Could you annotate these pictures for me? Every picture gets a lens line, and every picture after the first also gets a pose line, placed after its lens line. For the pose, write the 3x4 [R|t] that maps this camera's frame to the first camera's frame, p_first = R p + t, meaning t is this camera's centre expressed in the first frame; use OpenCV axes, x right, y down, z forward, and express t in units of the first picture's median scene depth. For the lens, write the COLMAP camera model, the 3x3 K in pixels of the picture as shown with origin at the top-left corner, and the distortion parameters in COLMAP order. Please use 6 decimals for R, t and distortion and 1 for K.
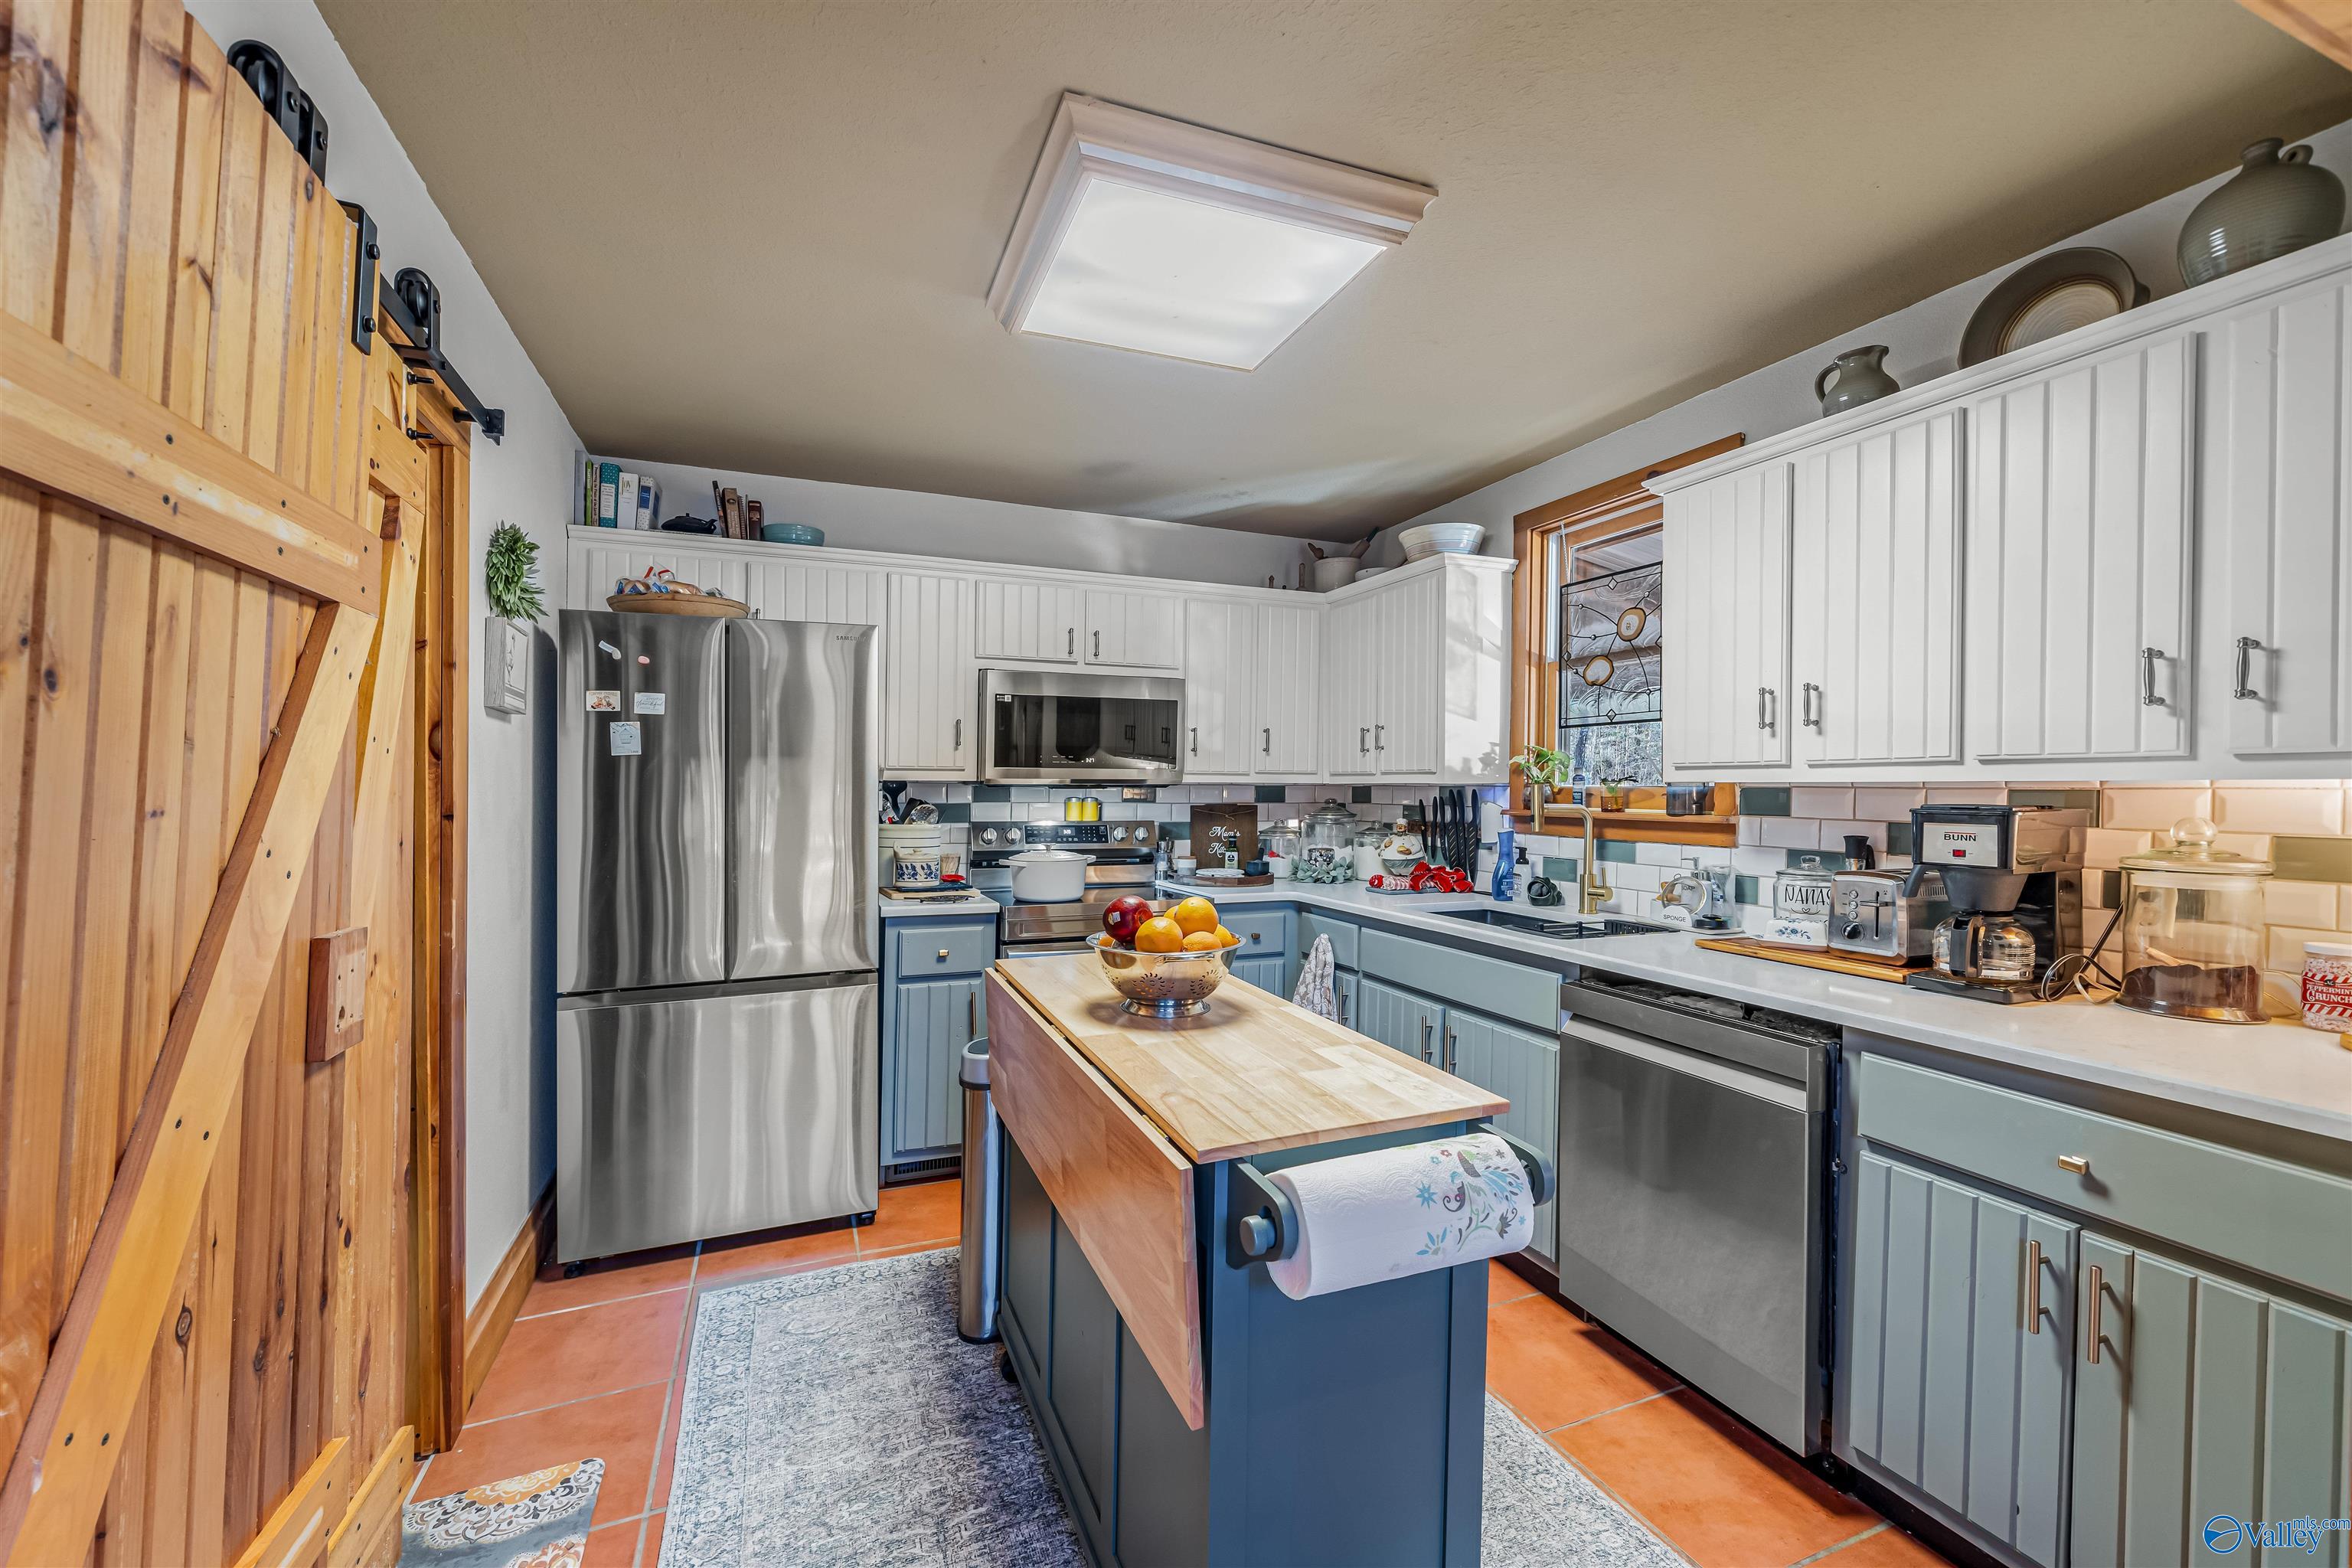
lens RADIAL K [[941.6, 0, 1182.7], [0, 941.6, 788.2], [0, 0, 1]] dist [-0.002917, 0.000497]
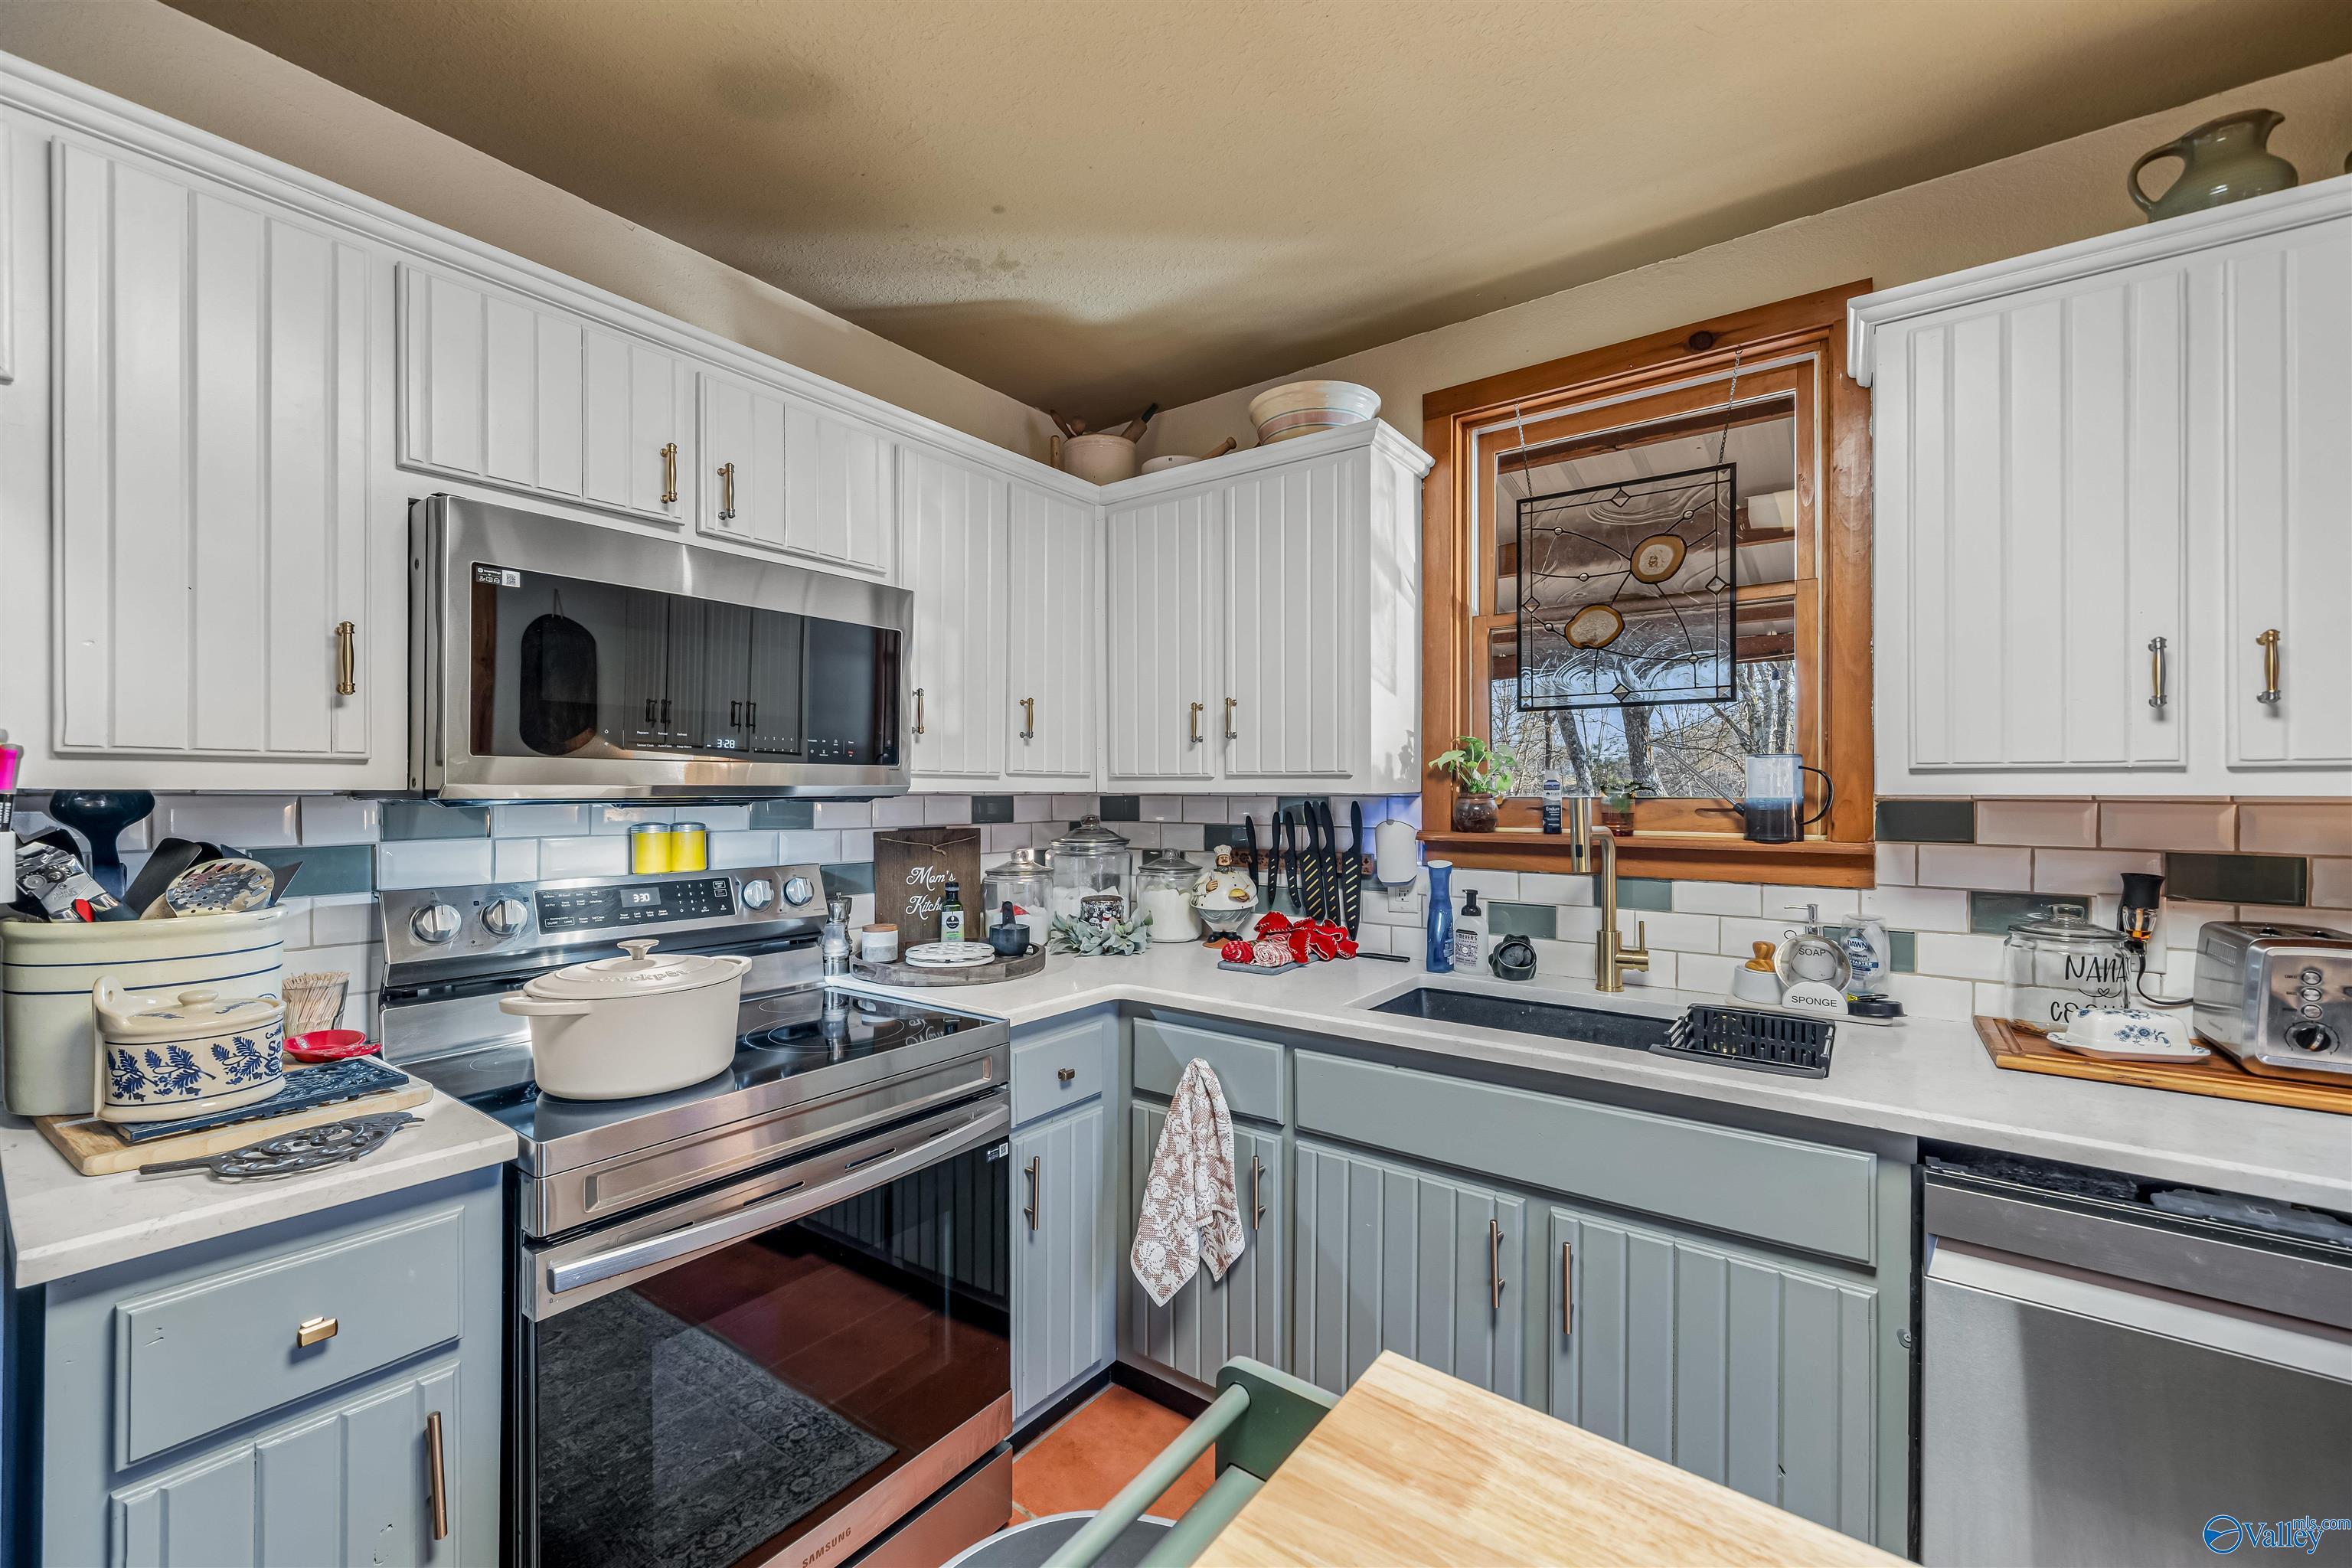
lens RADIAL K [[941.6, 0, 1182.1], [0, 941.6, 807.8], [0, 0, 1]] dist [-0.002917, 0.000497]
pose [[0.860690, -0.011644, 0.508996, -0.136276], [0.002446, 0.999821, 0.018737, -0.006851], [-0.509124, -0.014882, 0.860565, 0.488189]]
